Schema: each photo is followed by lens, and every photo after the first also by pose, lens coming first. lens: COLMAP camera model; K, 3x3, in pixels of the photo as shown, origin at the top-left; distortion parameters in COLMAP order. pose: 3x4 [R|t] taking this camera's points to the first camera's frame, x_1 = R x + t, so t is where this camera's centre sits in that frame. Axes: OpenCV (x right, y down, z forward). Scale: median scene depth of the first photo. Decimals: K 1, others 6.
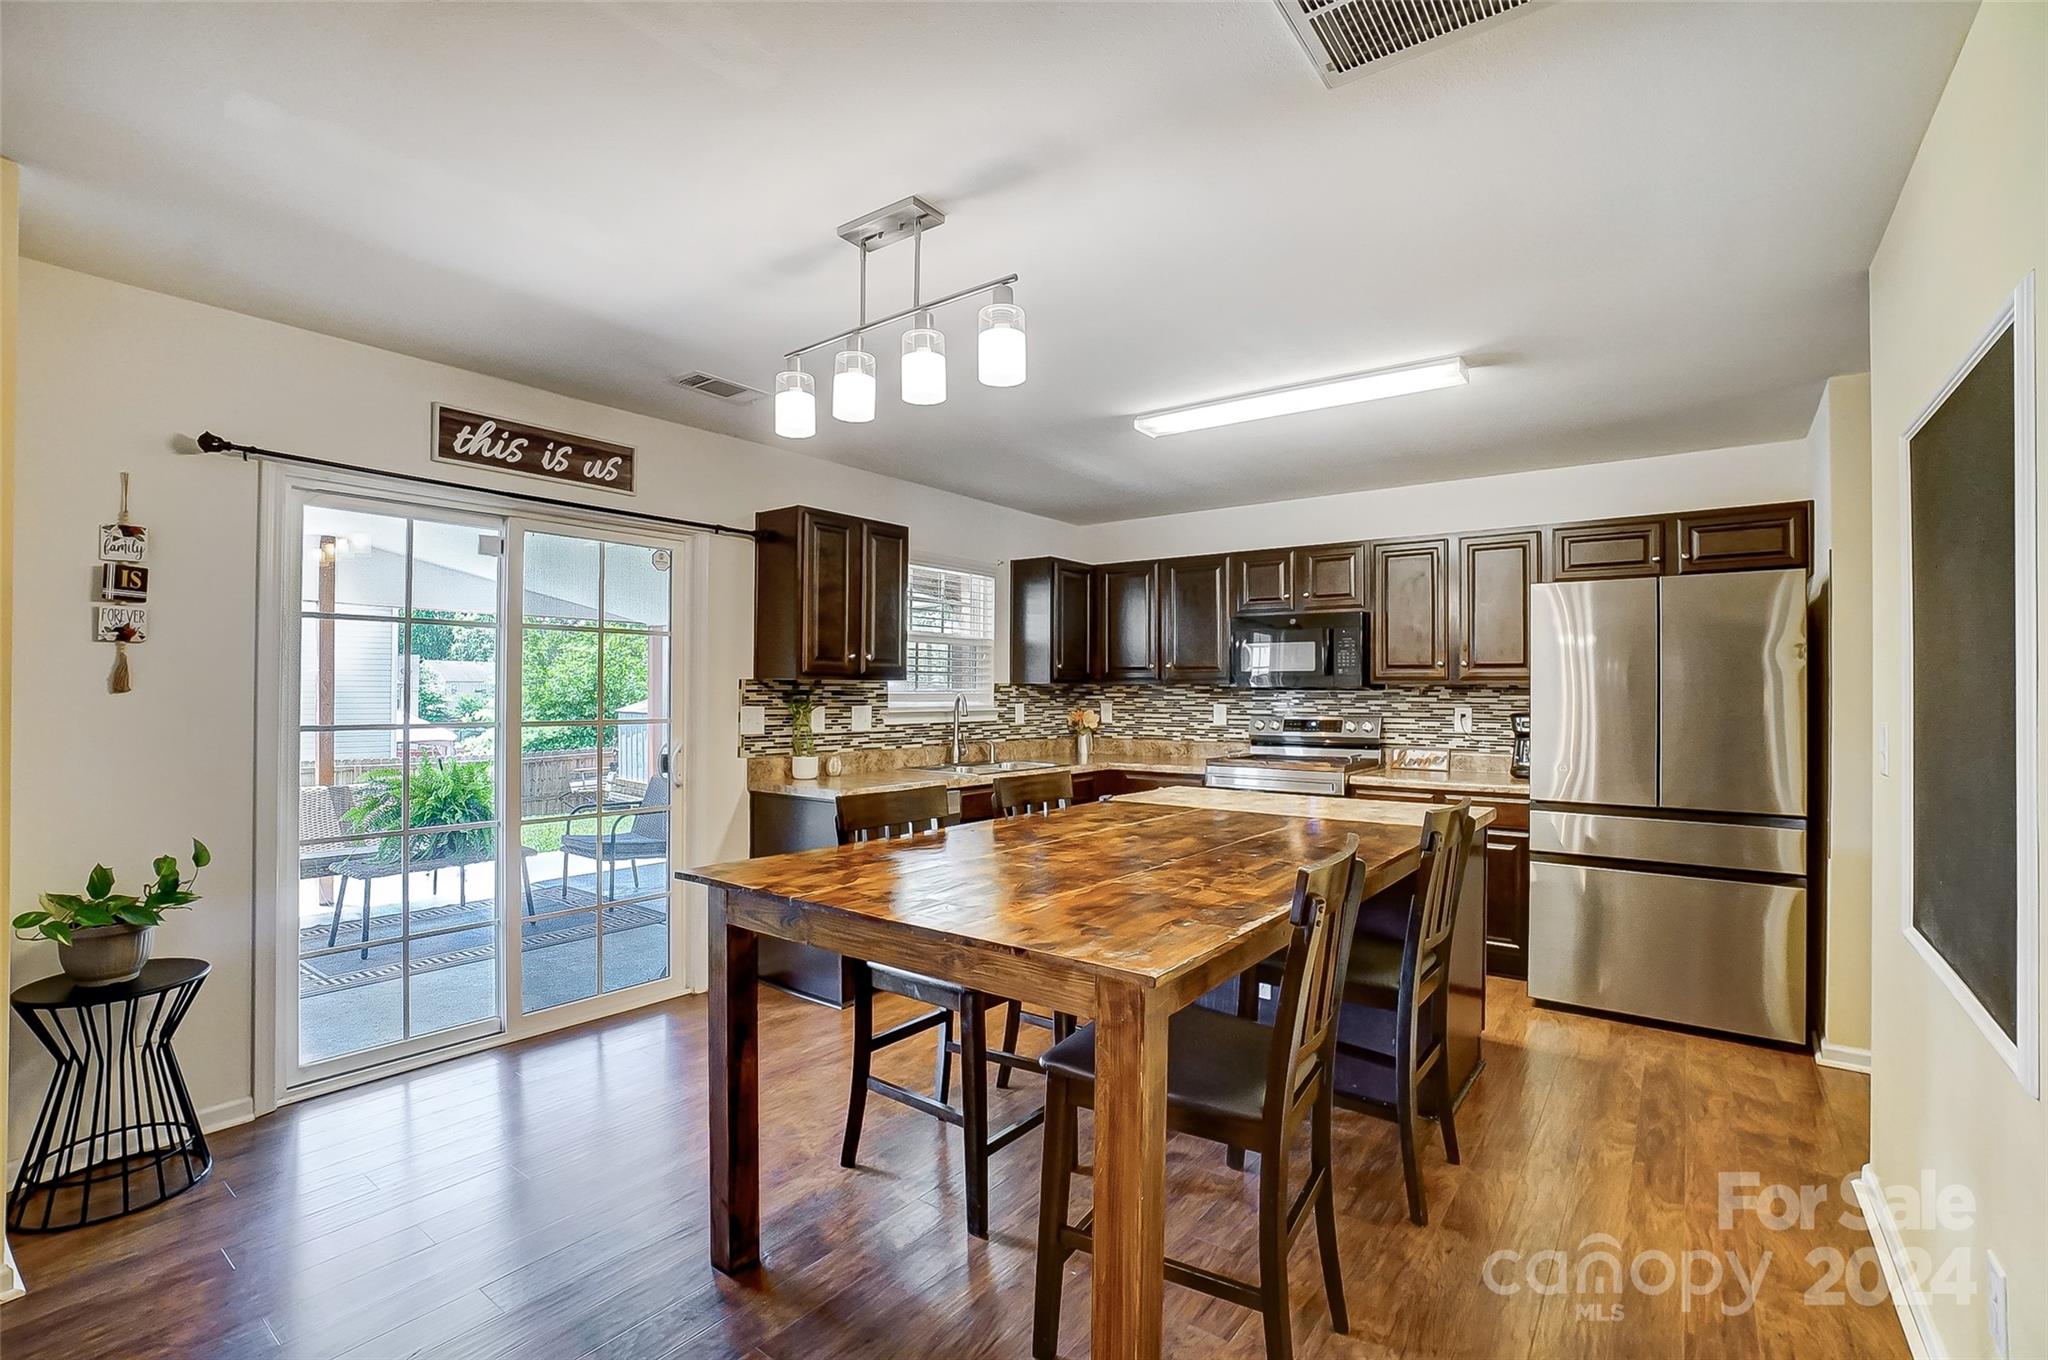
lens RADIAL K [[916.6, 0, 1011.0], [0, 916.6, 684.7], [0, 0, 1]] dist [-0.069639, 0.024671]
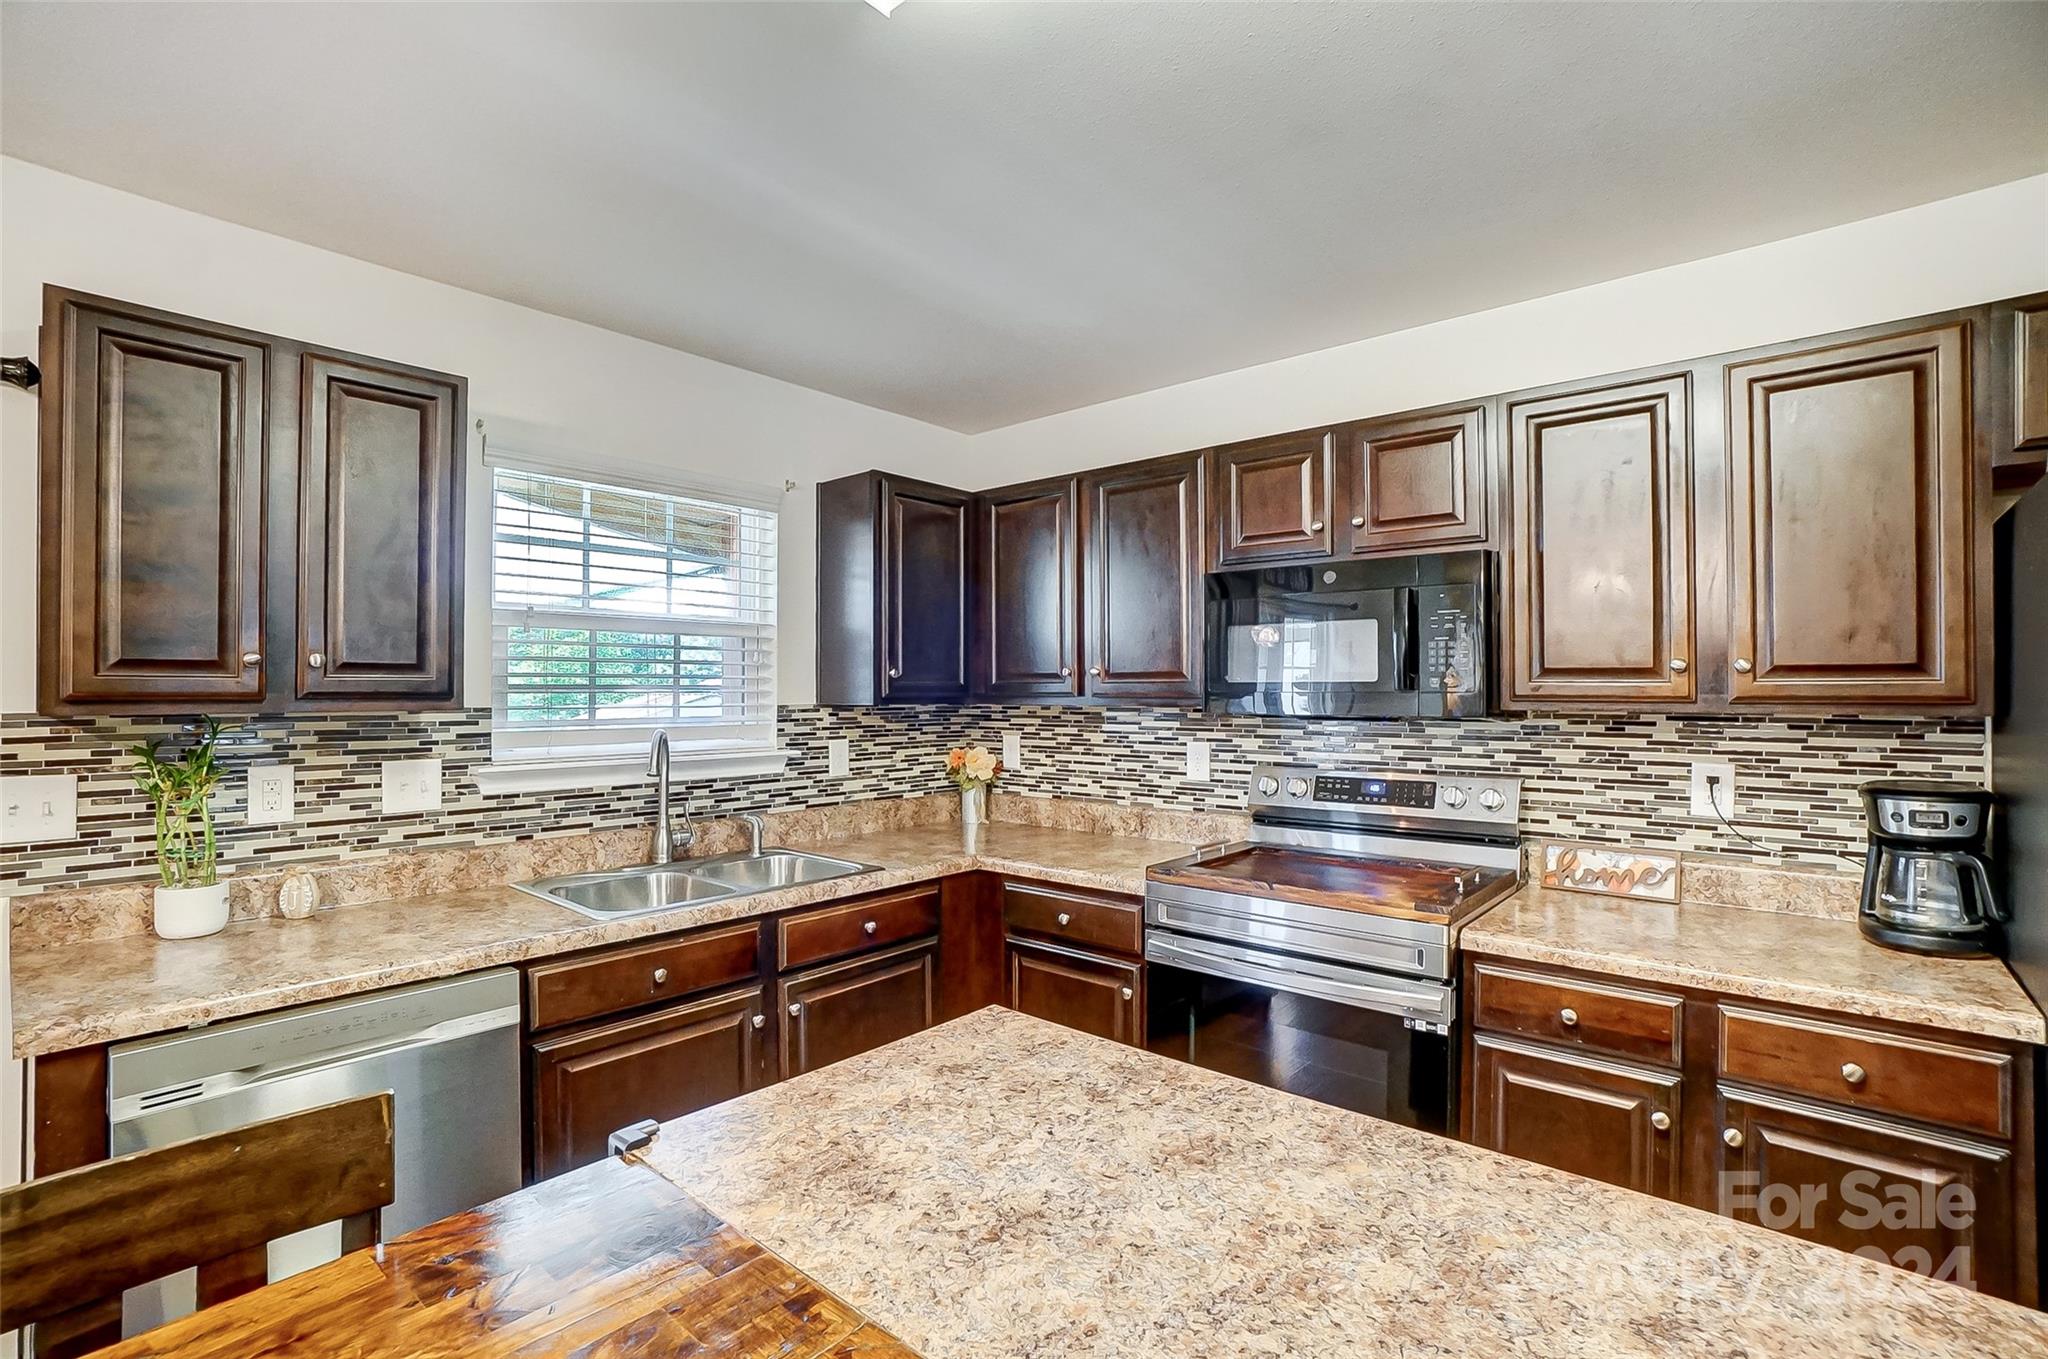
lens RADIAL K [[916.6, 0, 1011.0], [0, 916.6, 684.2], [0, 0, 1]] dist [-0.069639, 0.024671]
pose [[0.998169, -0.004899, -0.060293, 0.179536], [0.004817, 0.999987, -0.001497, -0.014525], [0.060300, 0.001204, 0.998180, 0.539714]]
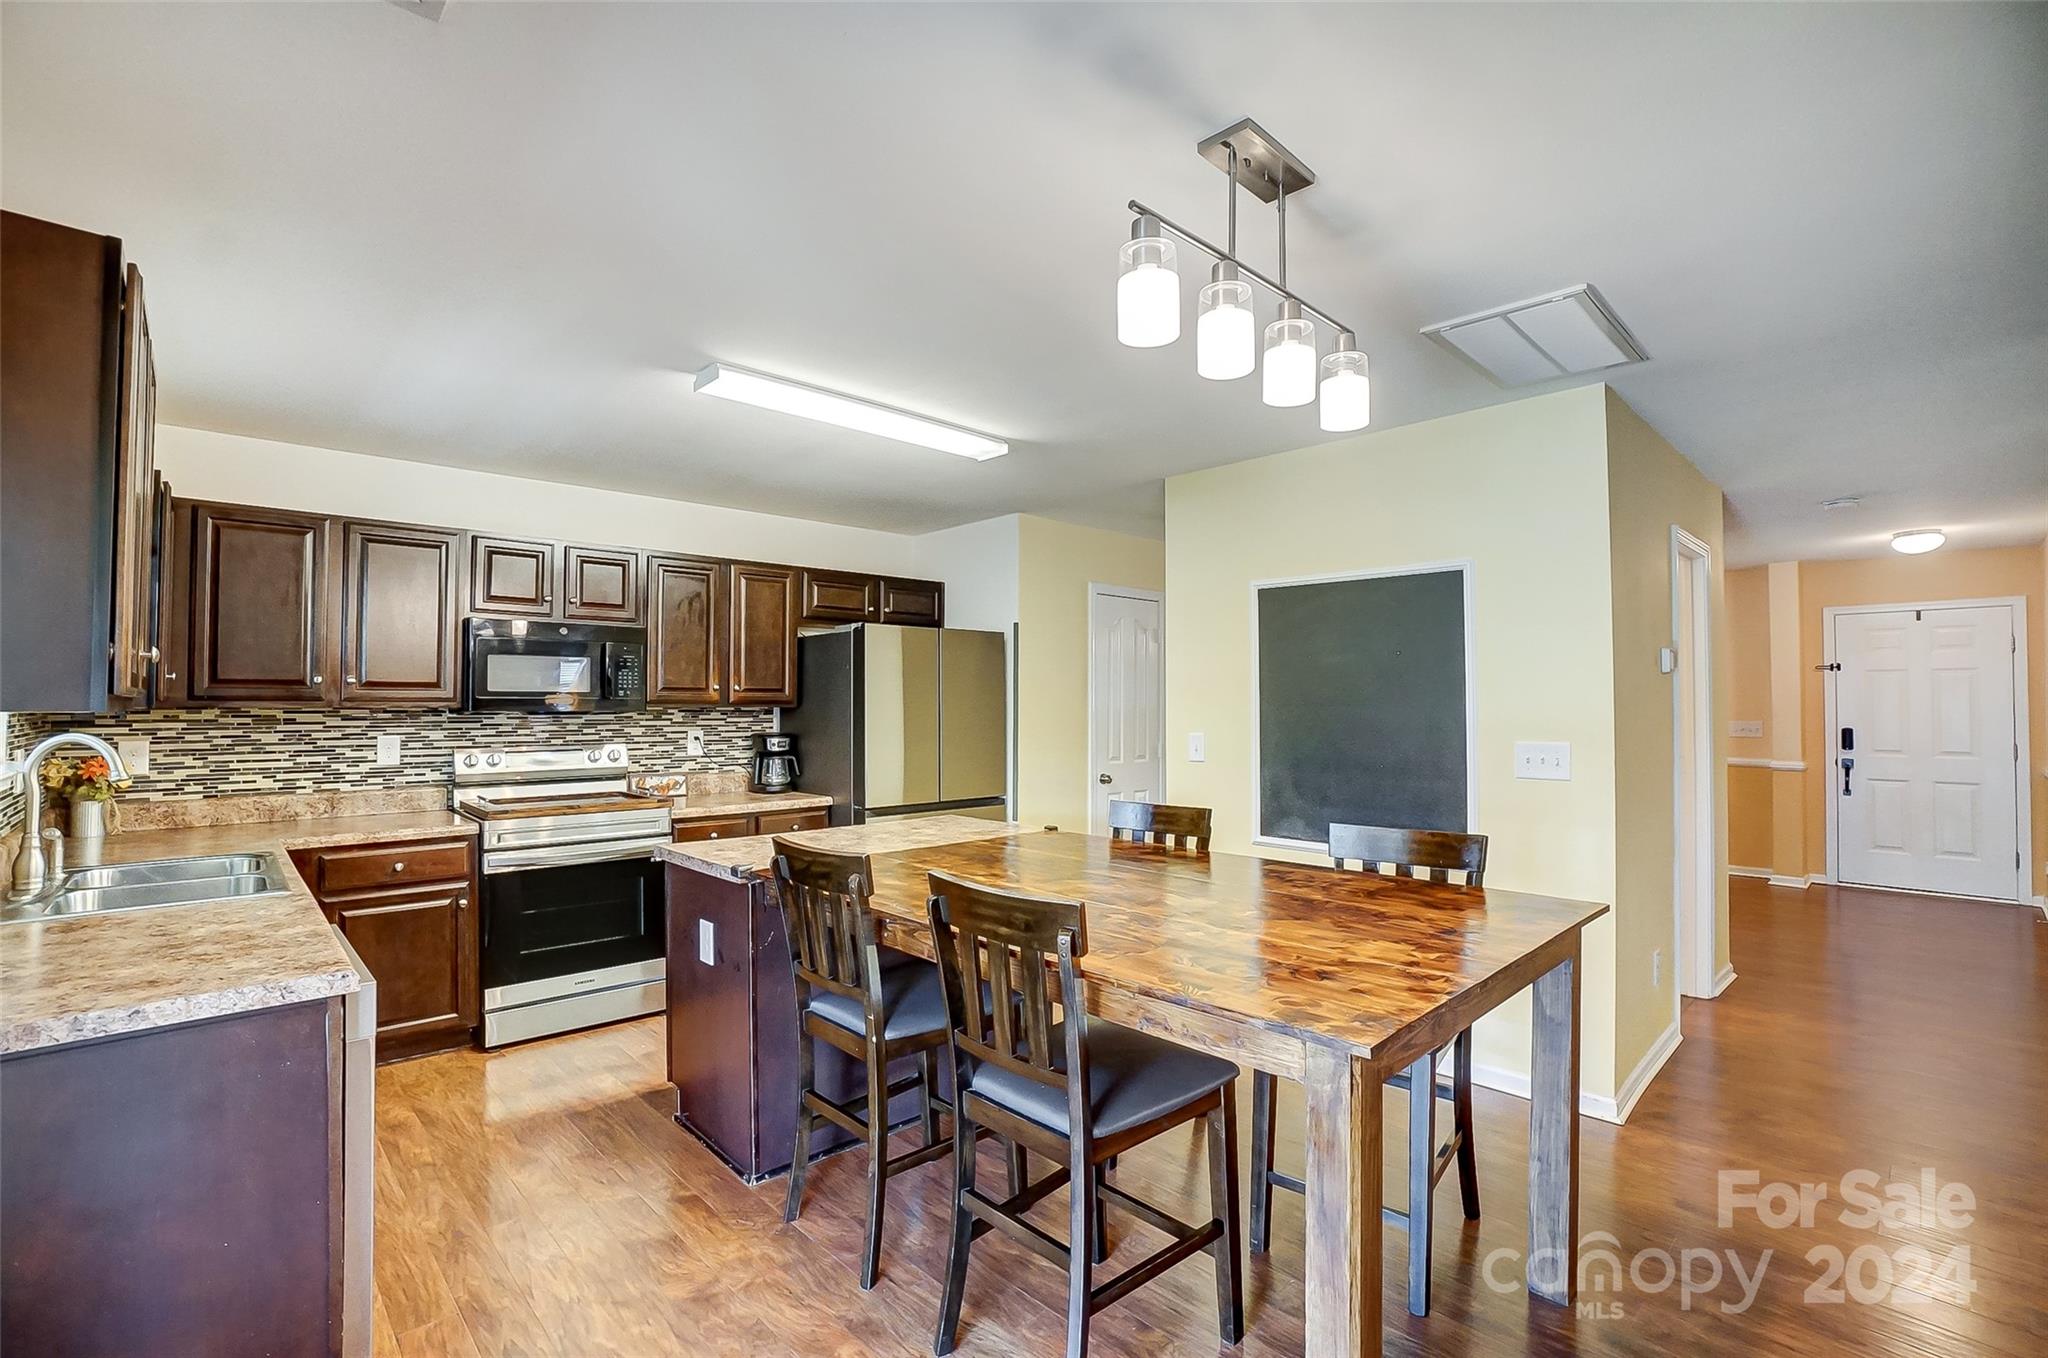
lens RADIAL K [[916.6, 0, 1011.0], [0, 916.6, 683.7], [0, 0, 1]] dist [-0.069639, 0.024671]
pose [[0.163122, 0.016958, 0.986460, -0.438383], [-0.006273, 0.999850, -0.016151, -0.012278], [-0.986586, -0.003554, 0.163204, 0.491193]]
